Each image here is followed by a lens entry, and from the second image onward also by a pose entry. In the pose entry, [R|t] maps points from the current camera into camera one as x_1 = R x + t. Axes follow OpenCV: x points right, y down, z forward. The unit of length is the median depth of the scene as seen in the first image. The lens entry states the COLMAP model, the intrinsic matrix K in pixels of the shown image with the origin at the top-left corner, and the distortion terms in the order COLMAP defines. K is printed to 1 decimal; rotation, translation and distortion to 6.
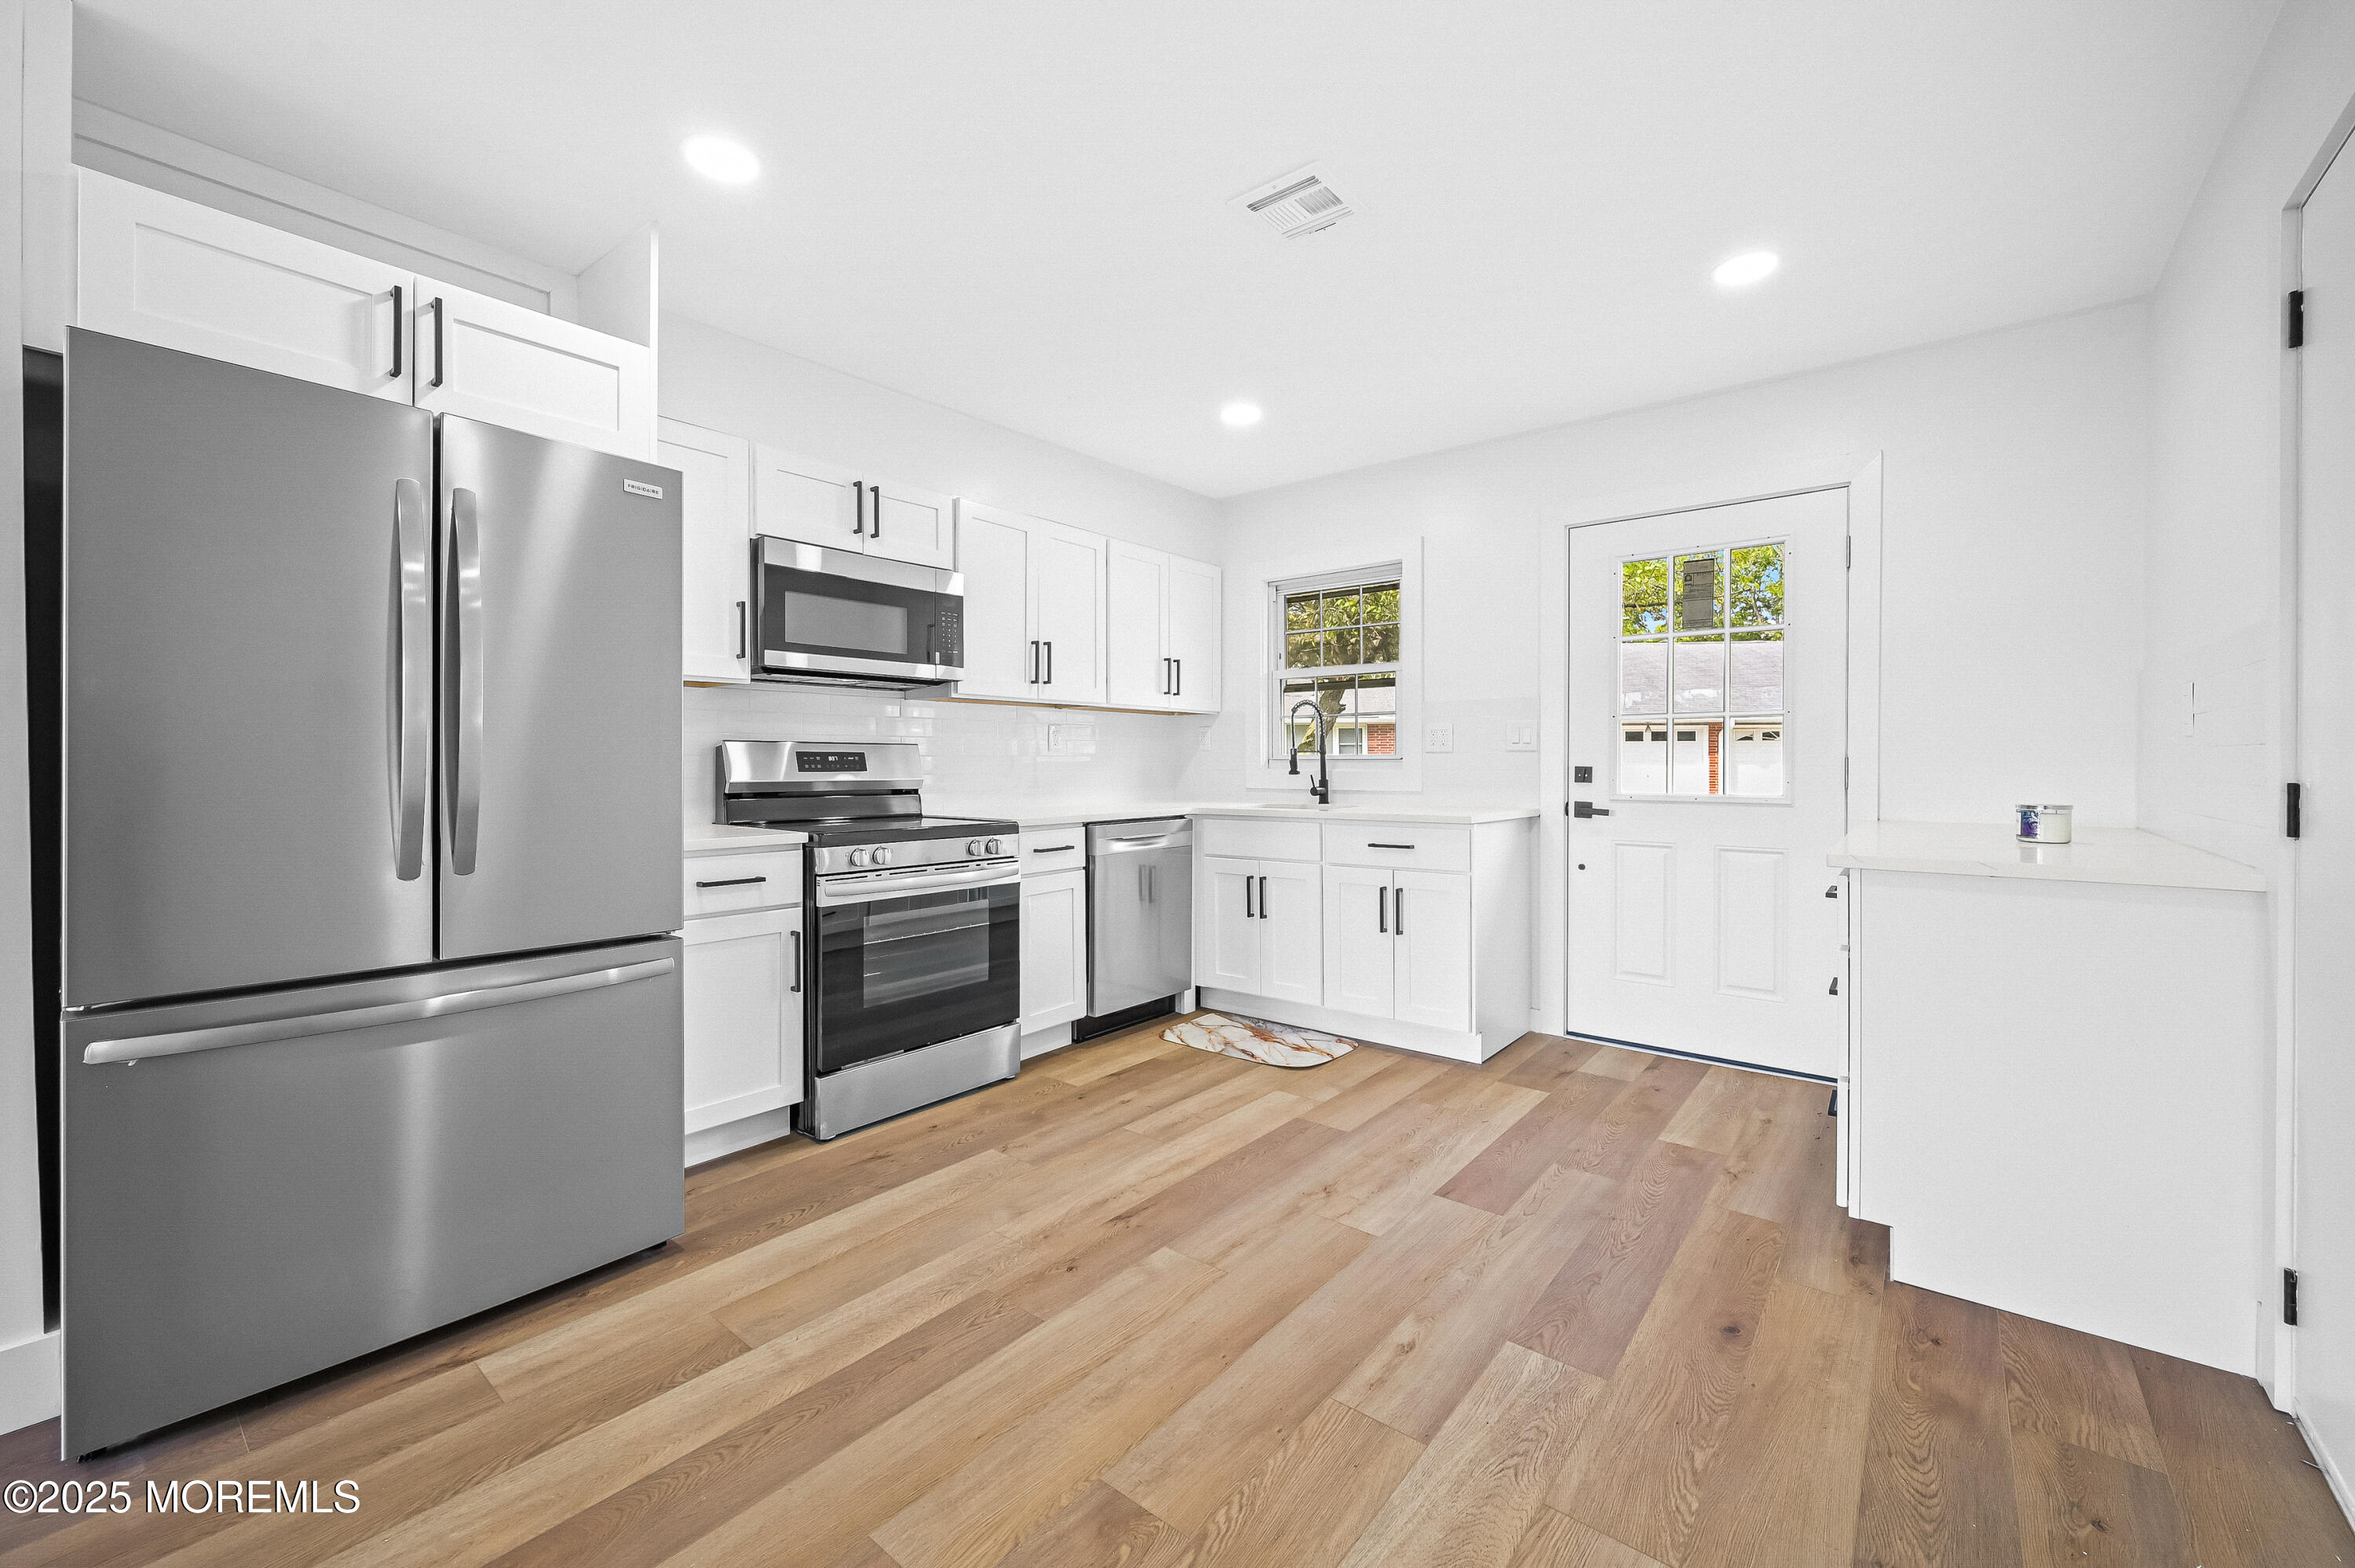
lens RADIAL K [[952.1, 0, 1144.9], [0, 952.1, 779.4], [0, 0, 1]] dist [-0.003168, -0.000390]
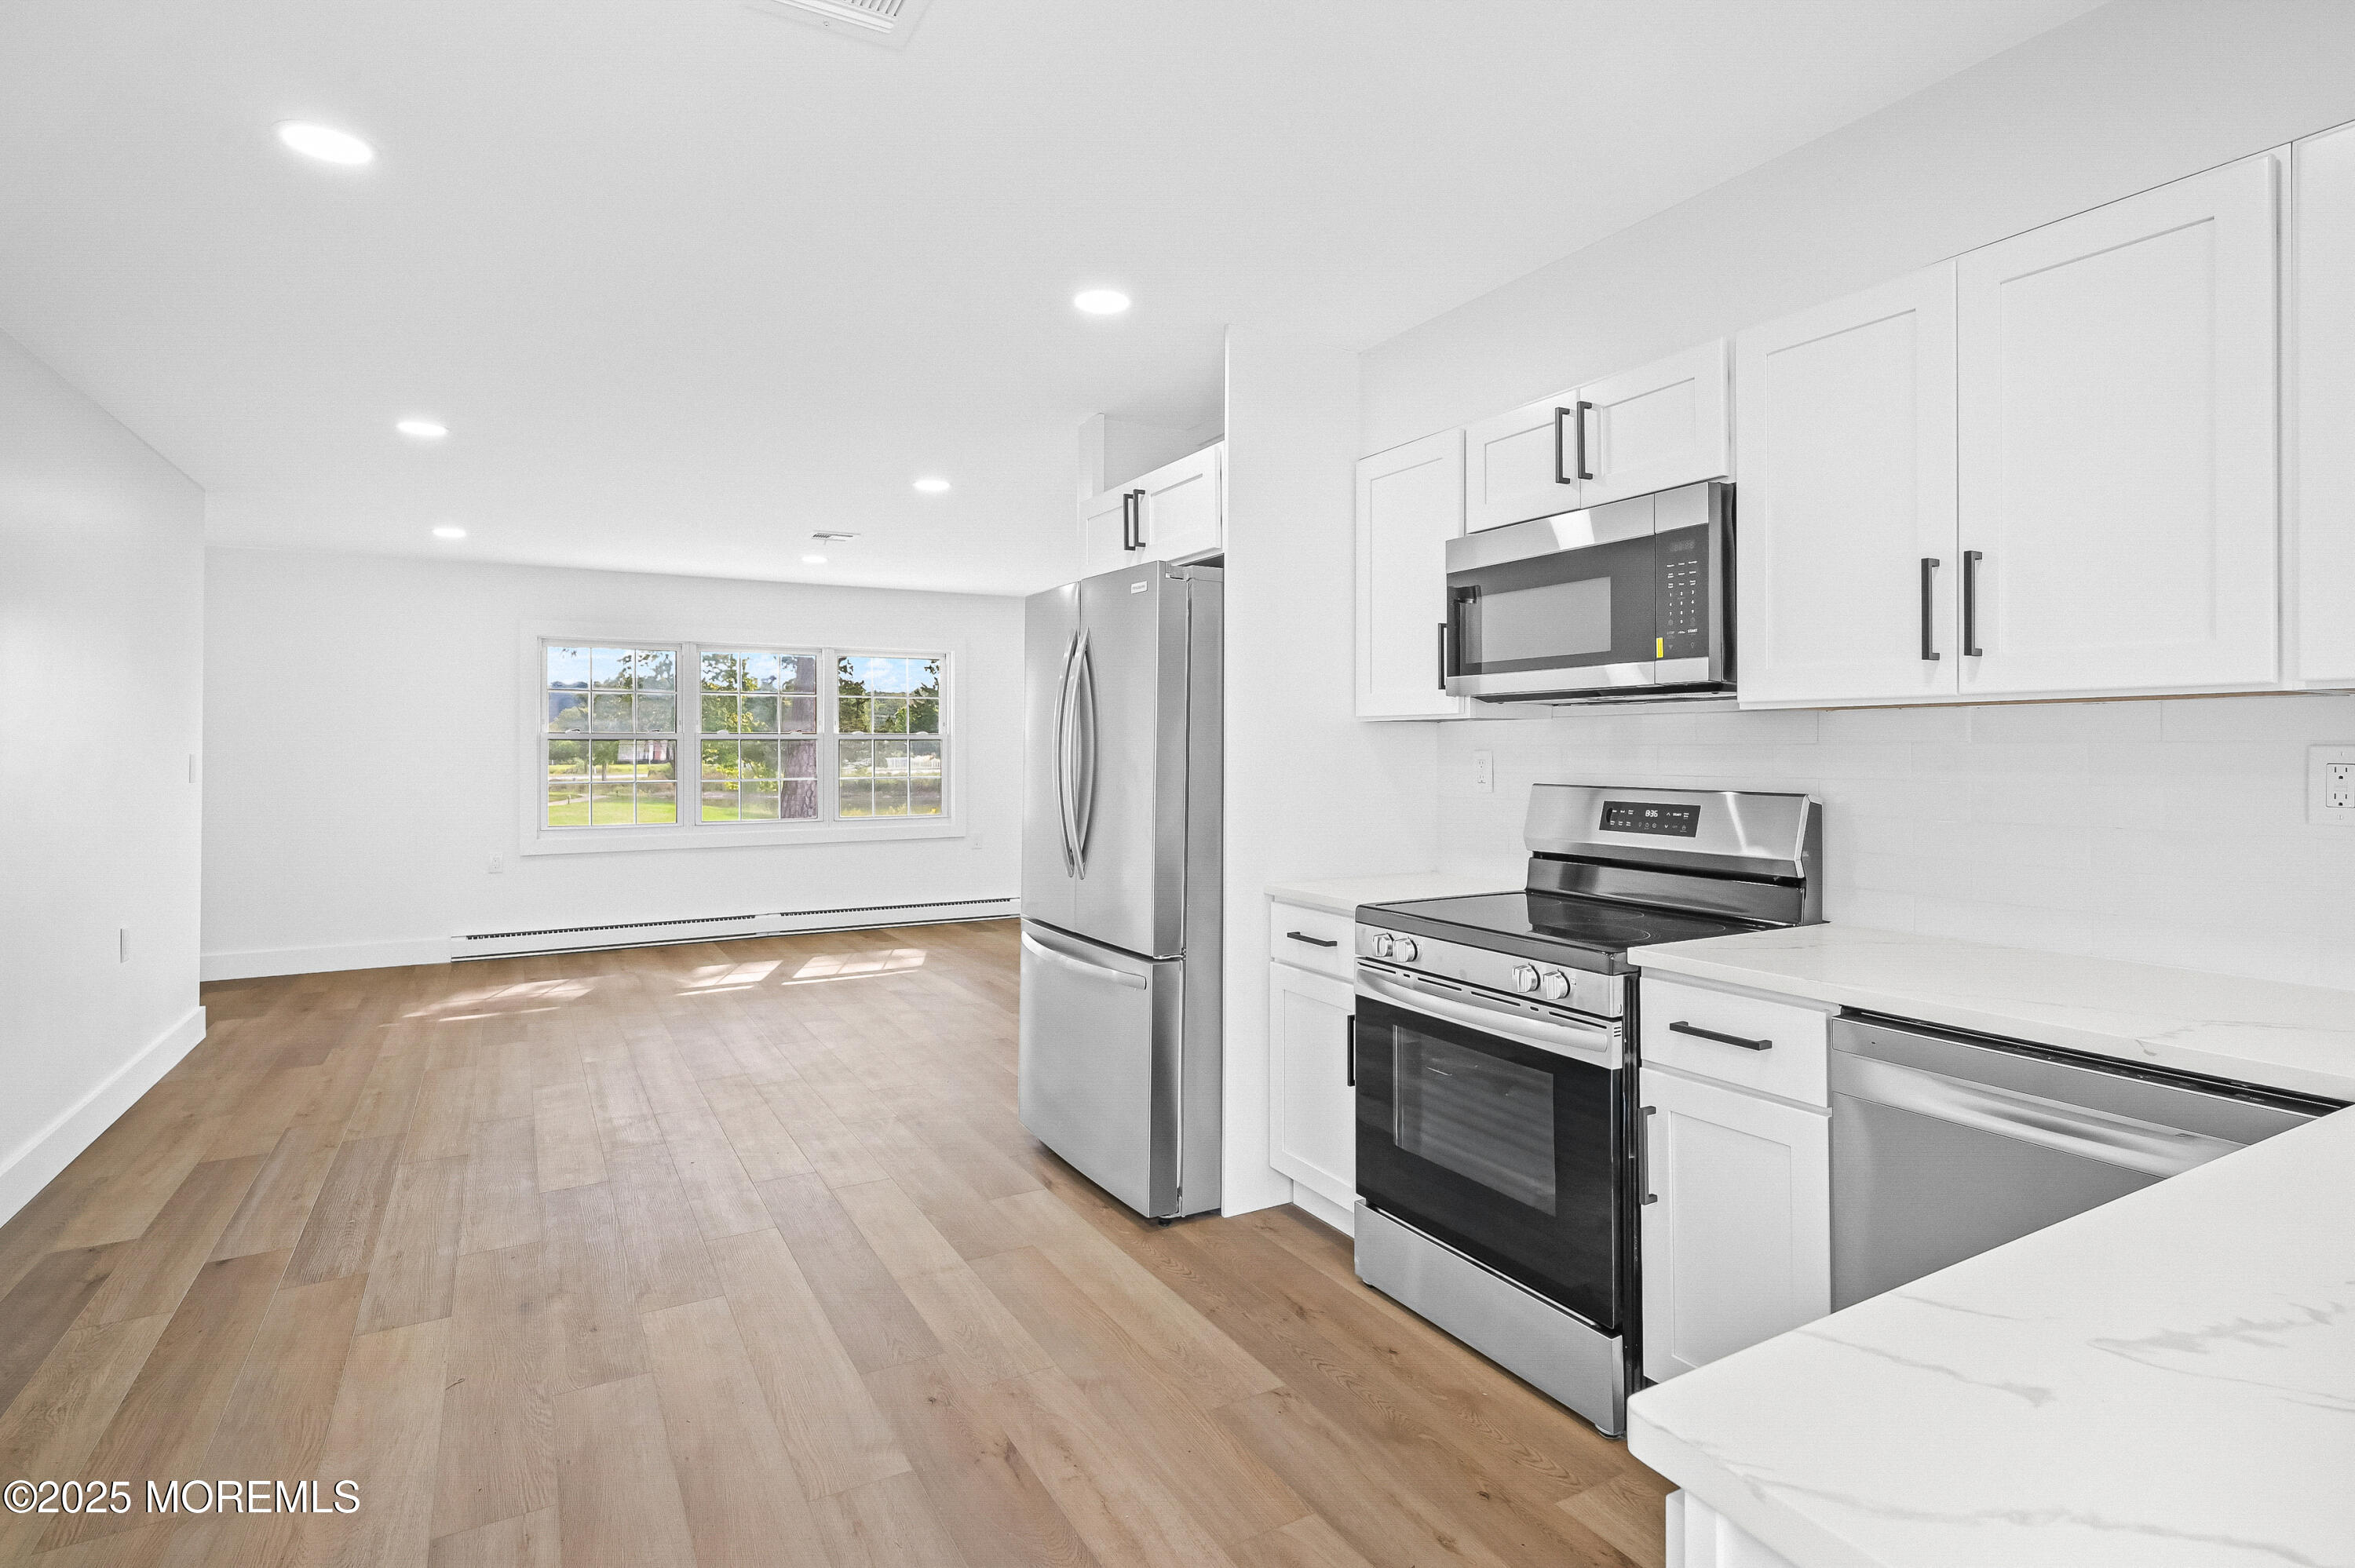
lens RADIAL K [[1164.0, 0, 1203.2], [0, 1164.0, 749.0], [0, 0, 1]] dist [-0.019284, 0.014133]
pose [[-0.325538, 0.004982, -0.945516, 0.535826], [-0.012261, 0.999880, 0.009490, -0.070918], [0.945449, 0.014682, -0.325438, 0.977526]]
